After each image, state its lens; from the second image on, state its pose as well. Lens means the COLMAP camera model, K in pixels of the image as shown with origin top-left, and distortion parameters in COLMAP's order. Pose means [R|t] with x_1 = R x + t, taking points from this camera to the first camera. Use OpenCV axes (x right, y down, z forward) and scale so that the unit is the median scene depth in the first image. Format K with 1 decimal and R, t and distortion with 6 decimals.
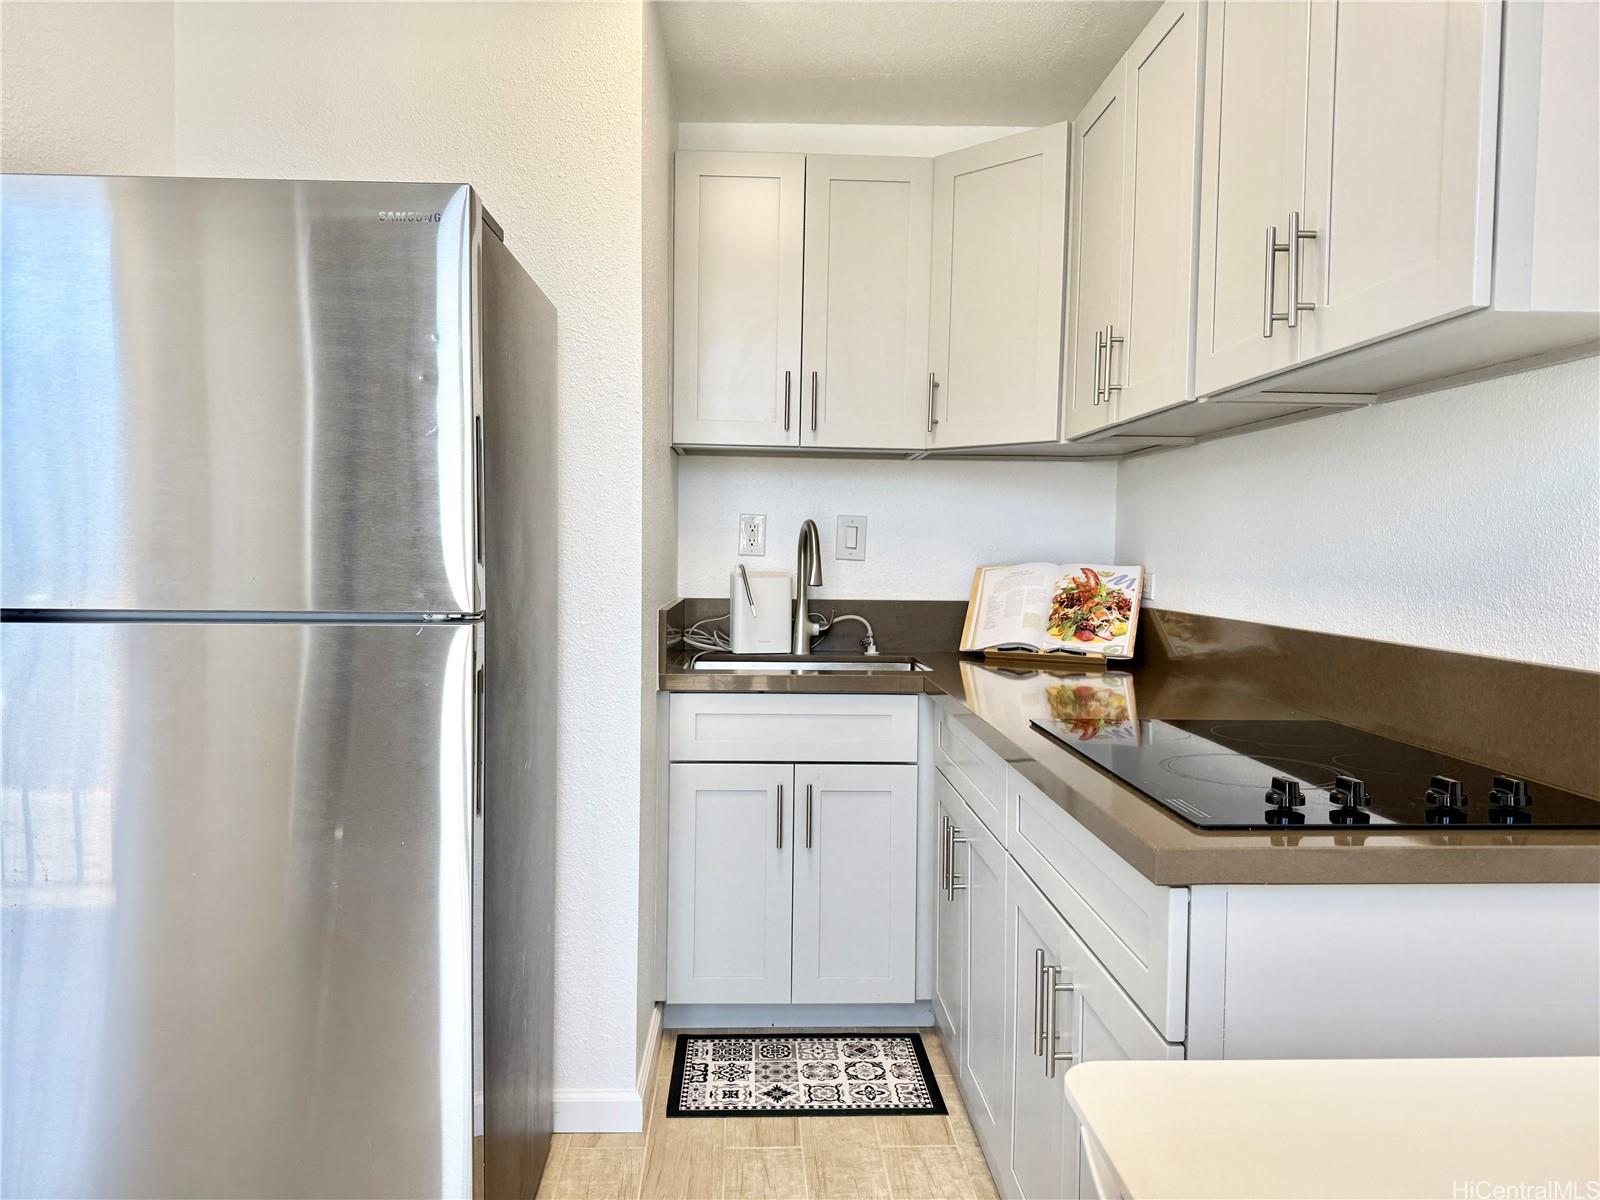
lens RADIAL K [[1118.2, 0, 797.0], [0, 1118.2, 587.9], [0, 0, 1]] dist [0.126199, -0.238222]
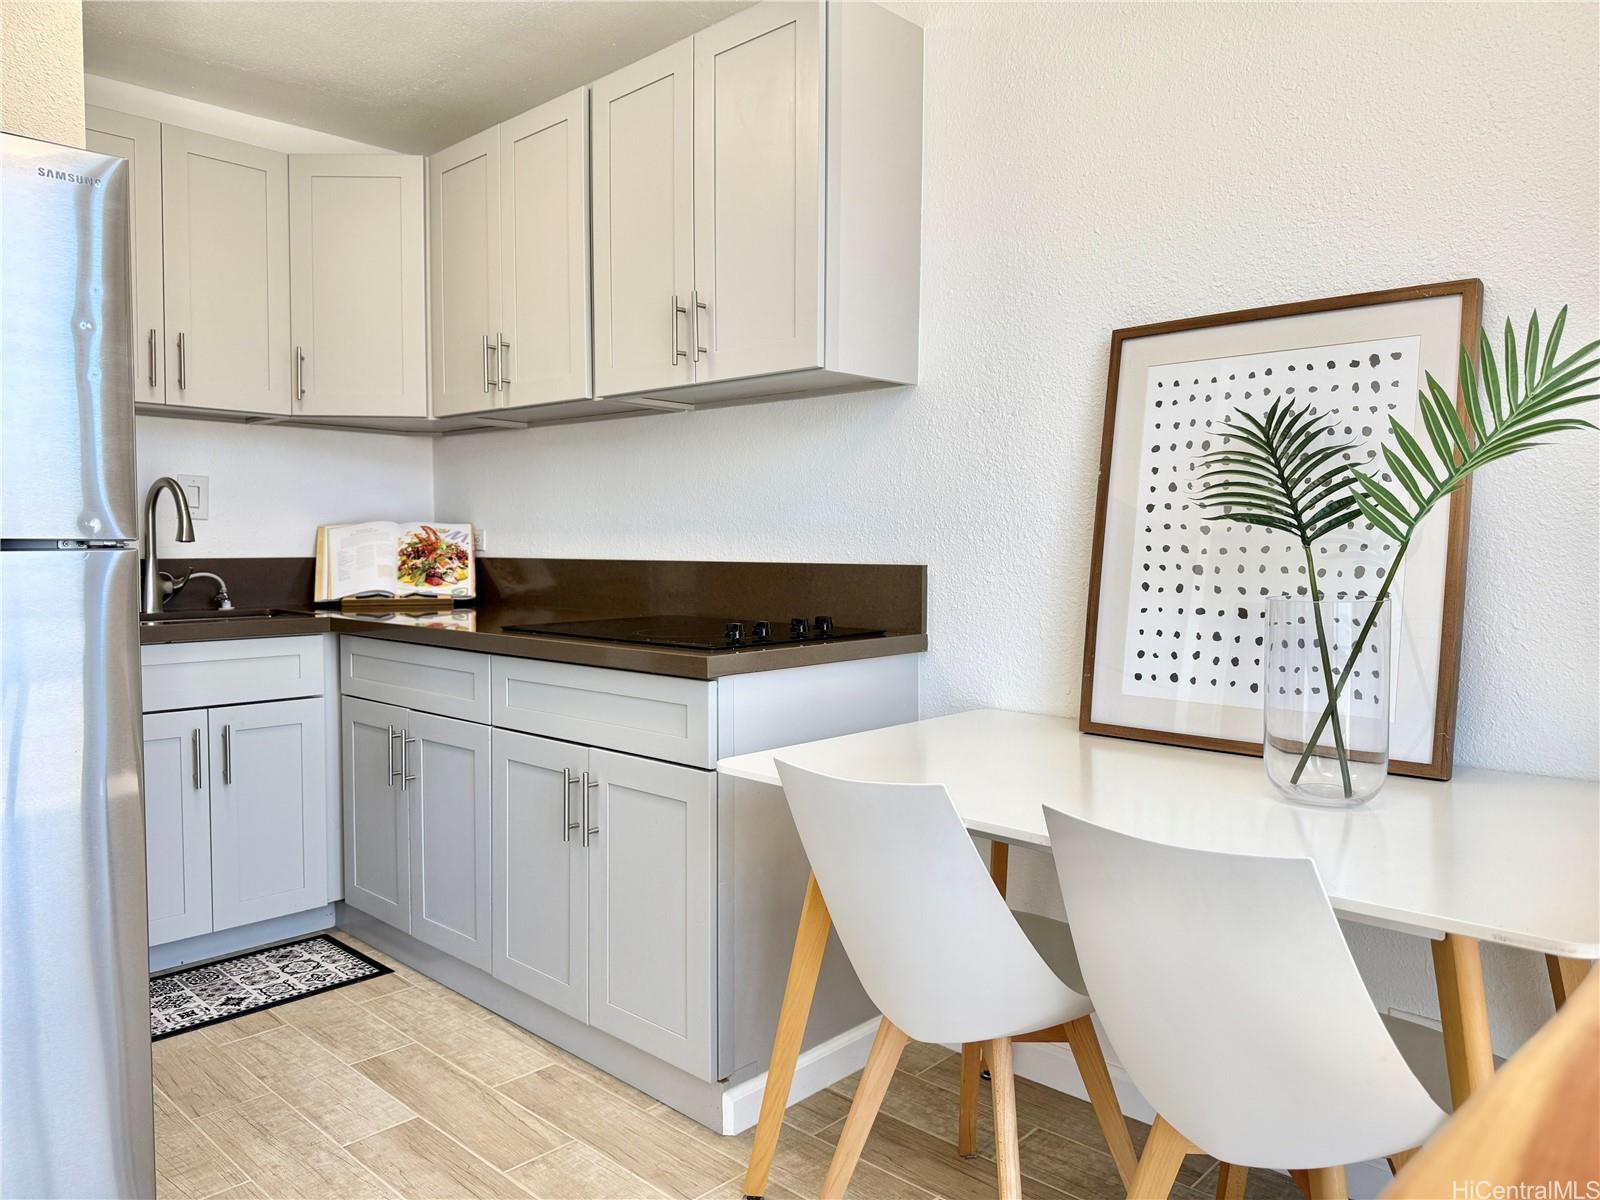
lens RADIAL K [[1118.2, 0, 797.0], [0, 1118.2, 587.9], [0, 0, 1]] dist [0.126199, -0.238222]
pose [[0.713185, -0.039403, 0.699867, -0.312967], [0.029615, 0.999221, 0.026078, 0.029451], [-0.700350, 0.002128, 0.713797, -0.130961]]
